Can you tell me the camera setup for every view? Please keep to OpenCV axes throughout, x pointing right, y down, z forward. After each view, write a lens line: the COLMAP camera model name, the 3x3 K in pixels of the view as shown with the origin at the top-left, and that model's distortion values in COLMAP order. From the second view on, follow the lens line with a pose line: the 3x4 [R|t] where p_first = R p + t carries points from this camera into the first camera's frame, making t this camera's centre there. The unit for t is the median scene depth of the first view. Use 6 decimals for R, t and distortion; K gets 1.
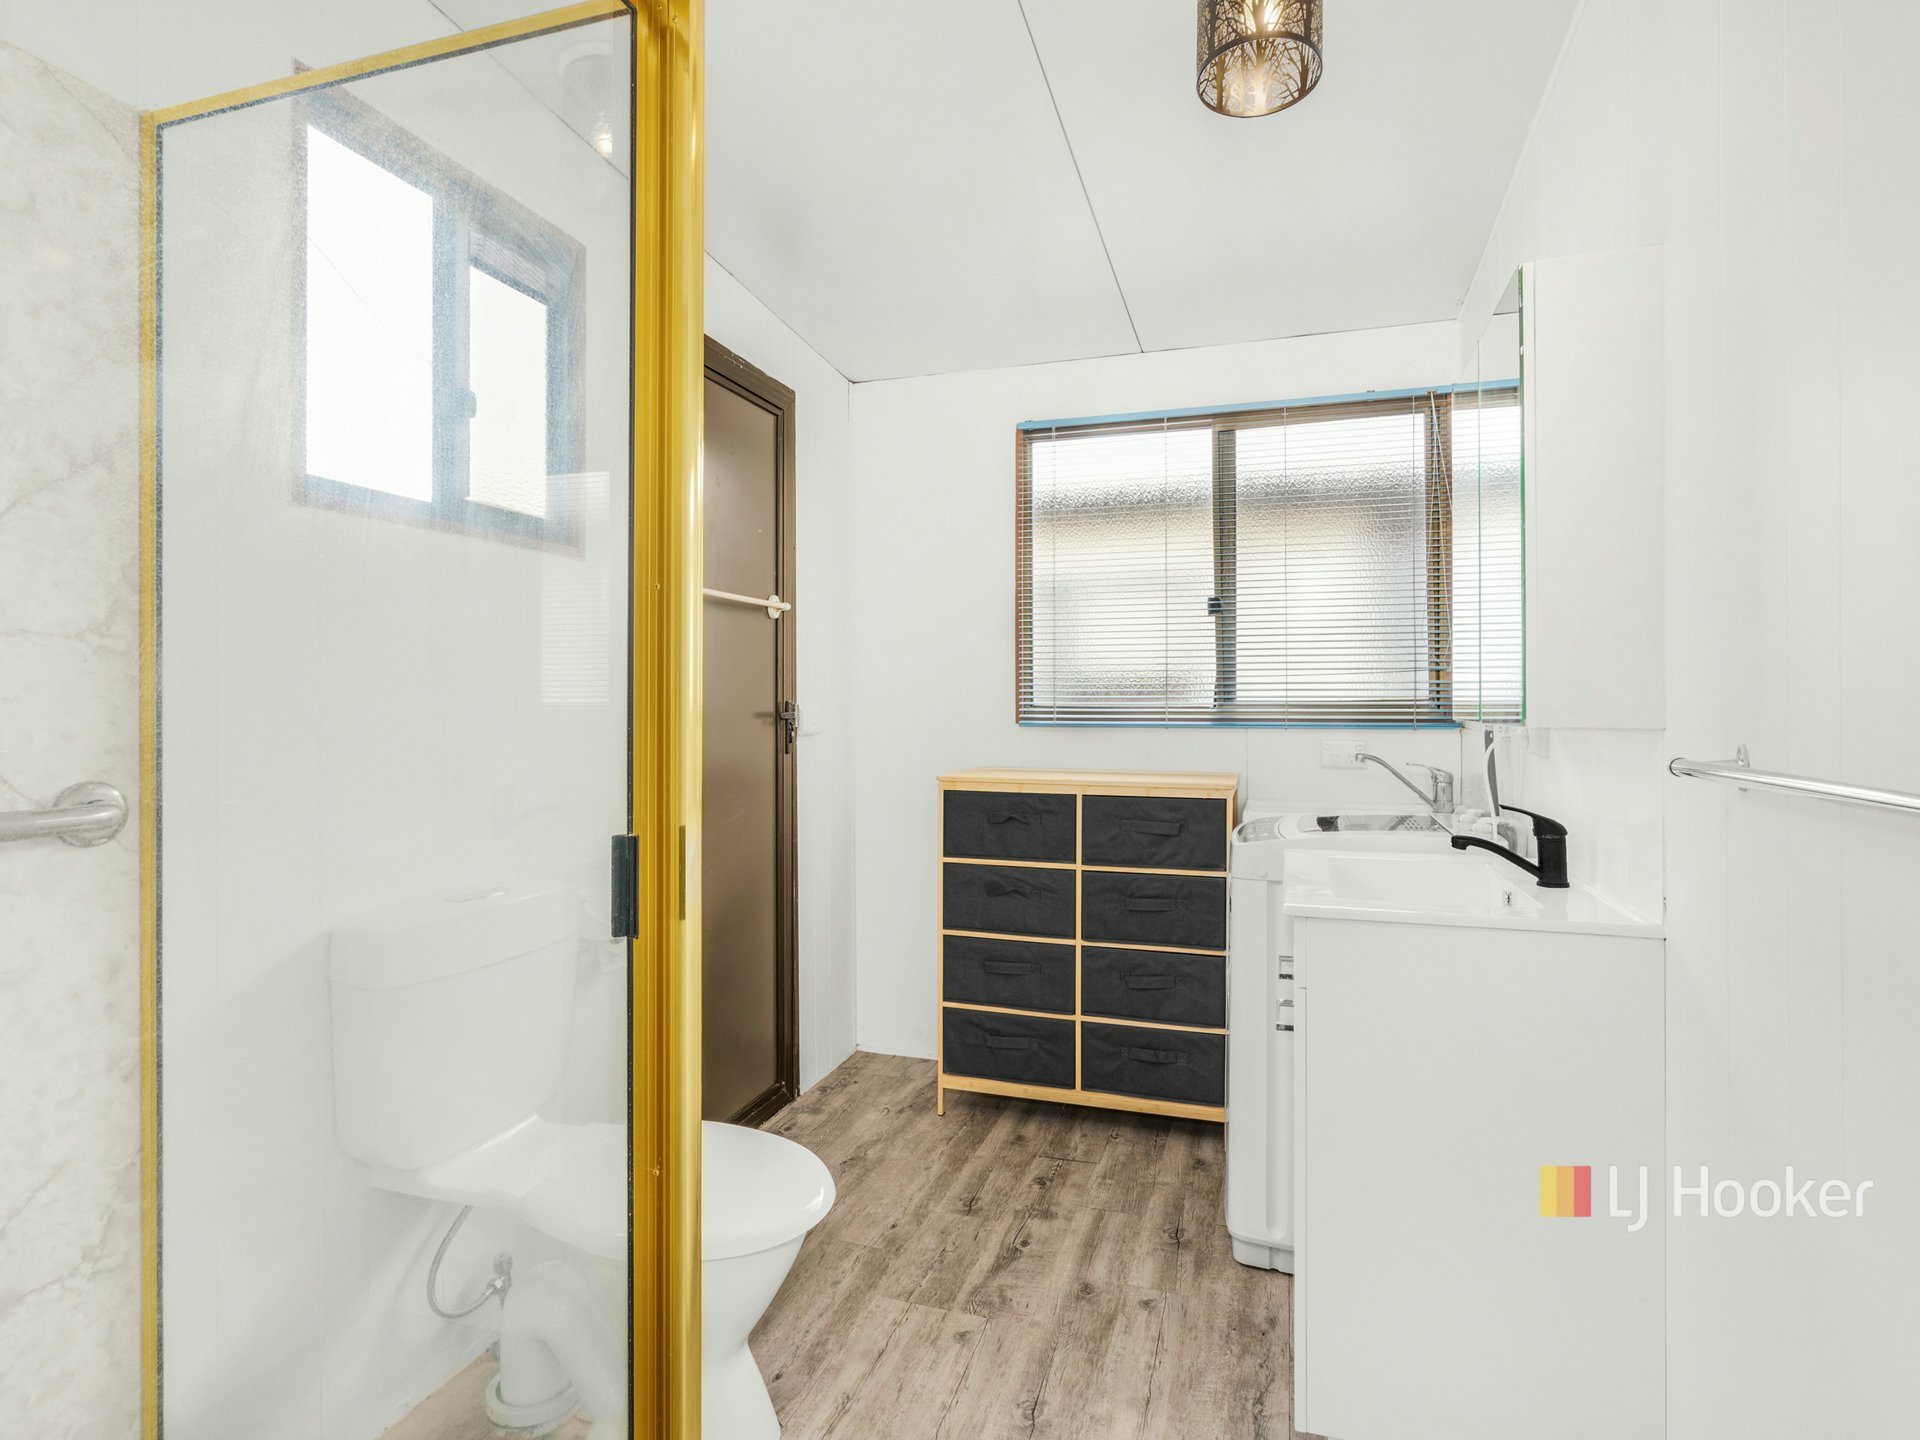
lens RADIAL K [[978.8, 0, 965.7], [0, 978.8, 711.2], [0, 0, 1]] dist [-0.003935, -0.000367]
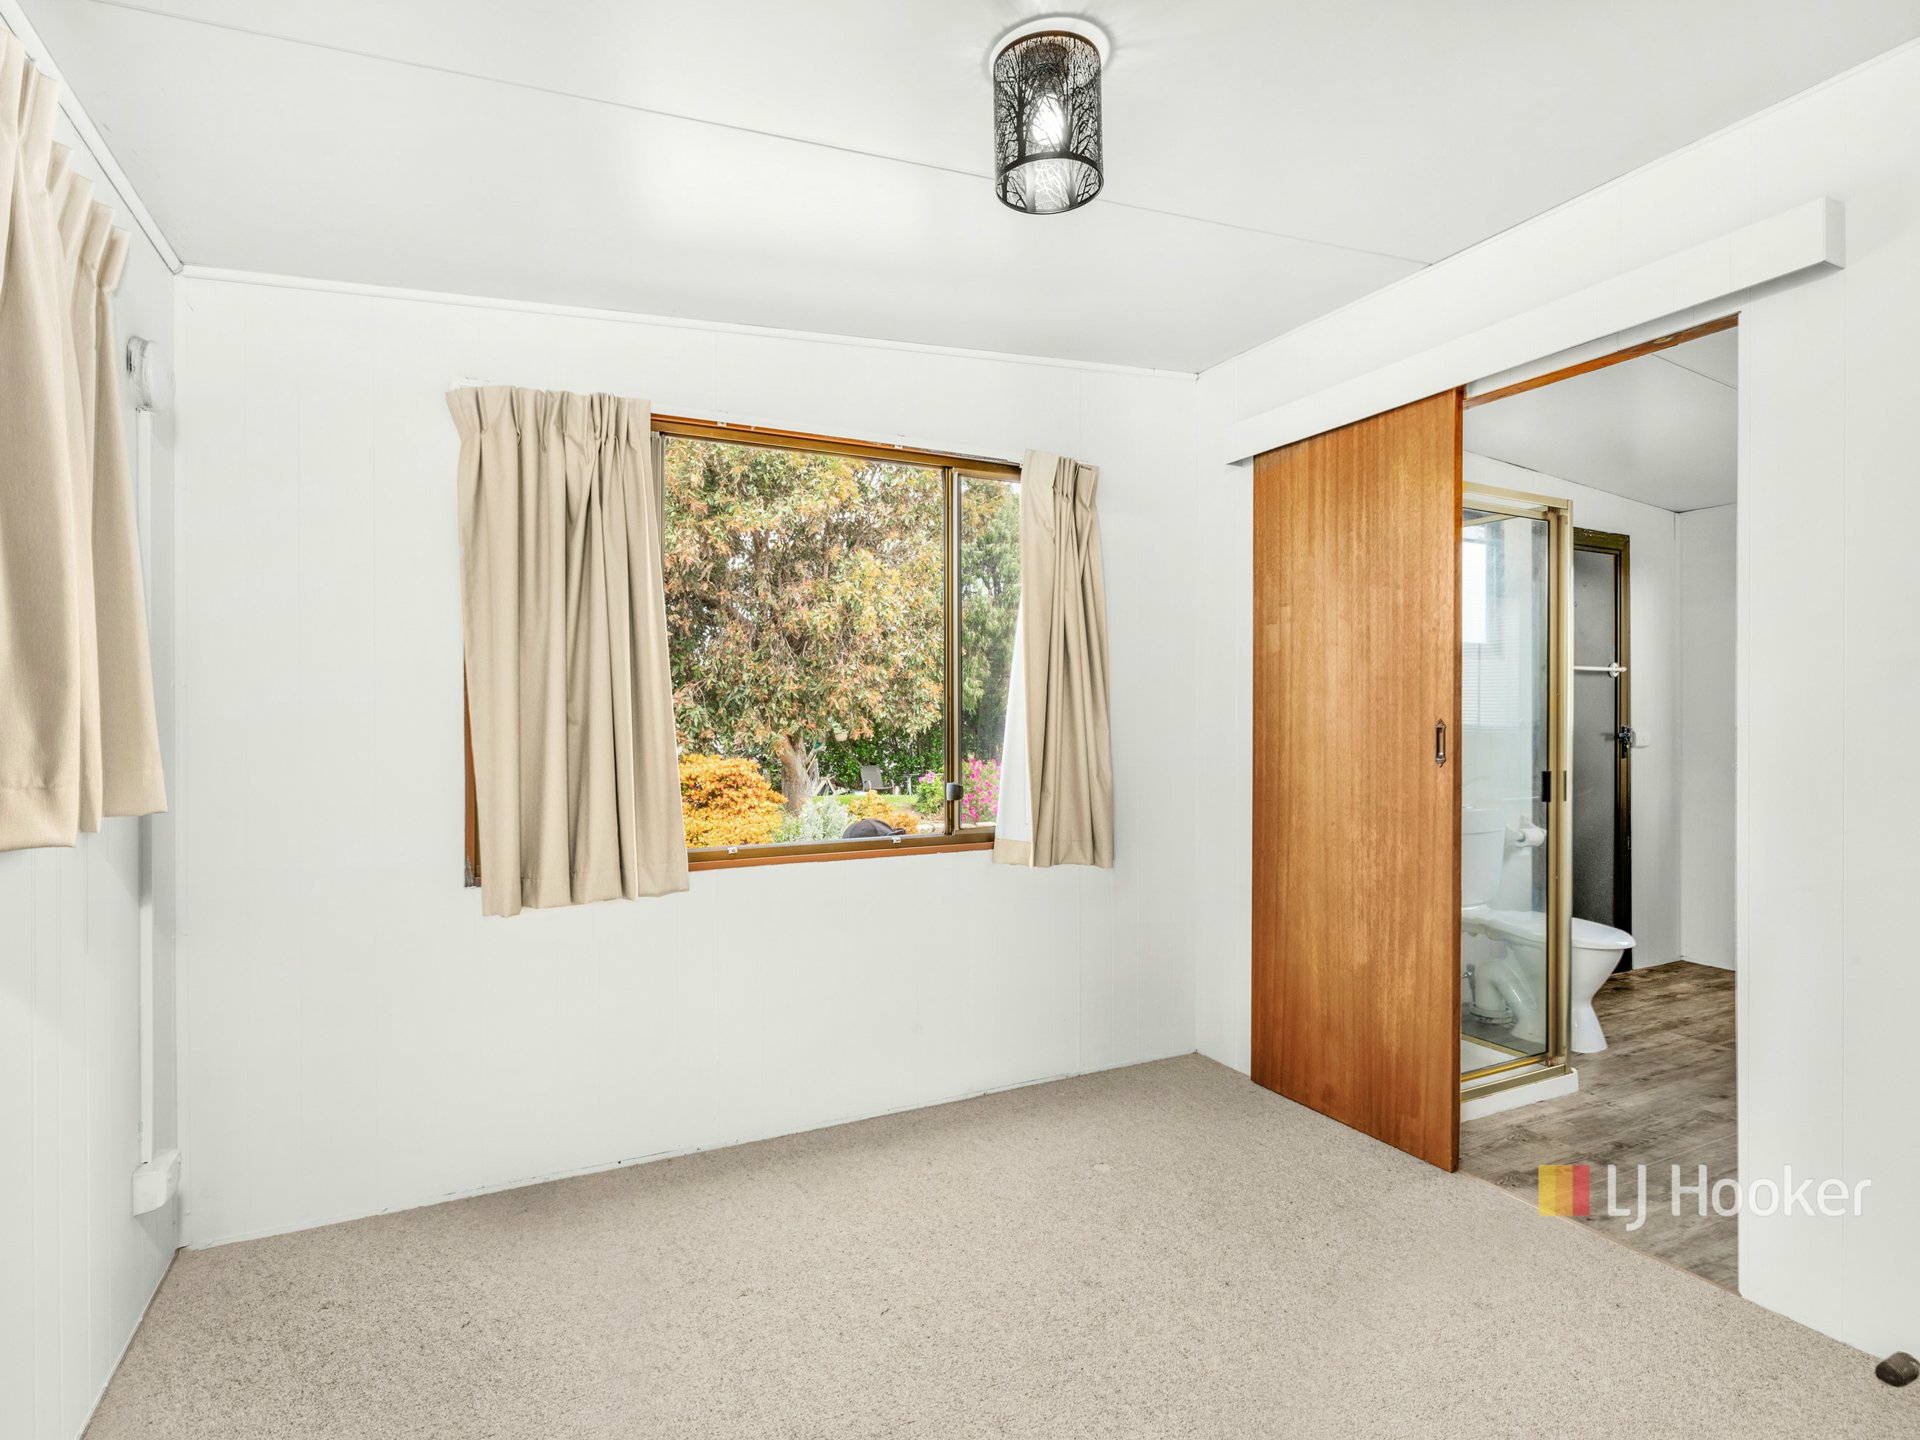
lens RADIAL K [[978.8, 0, 965.7], [0, 978.8, 711.2], [0, 0, 1]] dist [-0.003935, -0.000367]
pose [[0.695139, -0.002606, -0.718871, 0.239280], [-0.010384, 0.999853, -0.013666, -0.001972], [0.718800, 0.016964, 0.695010, -0.980308]]
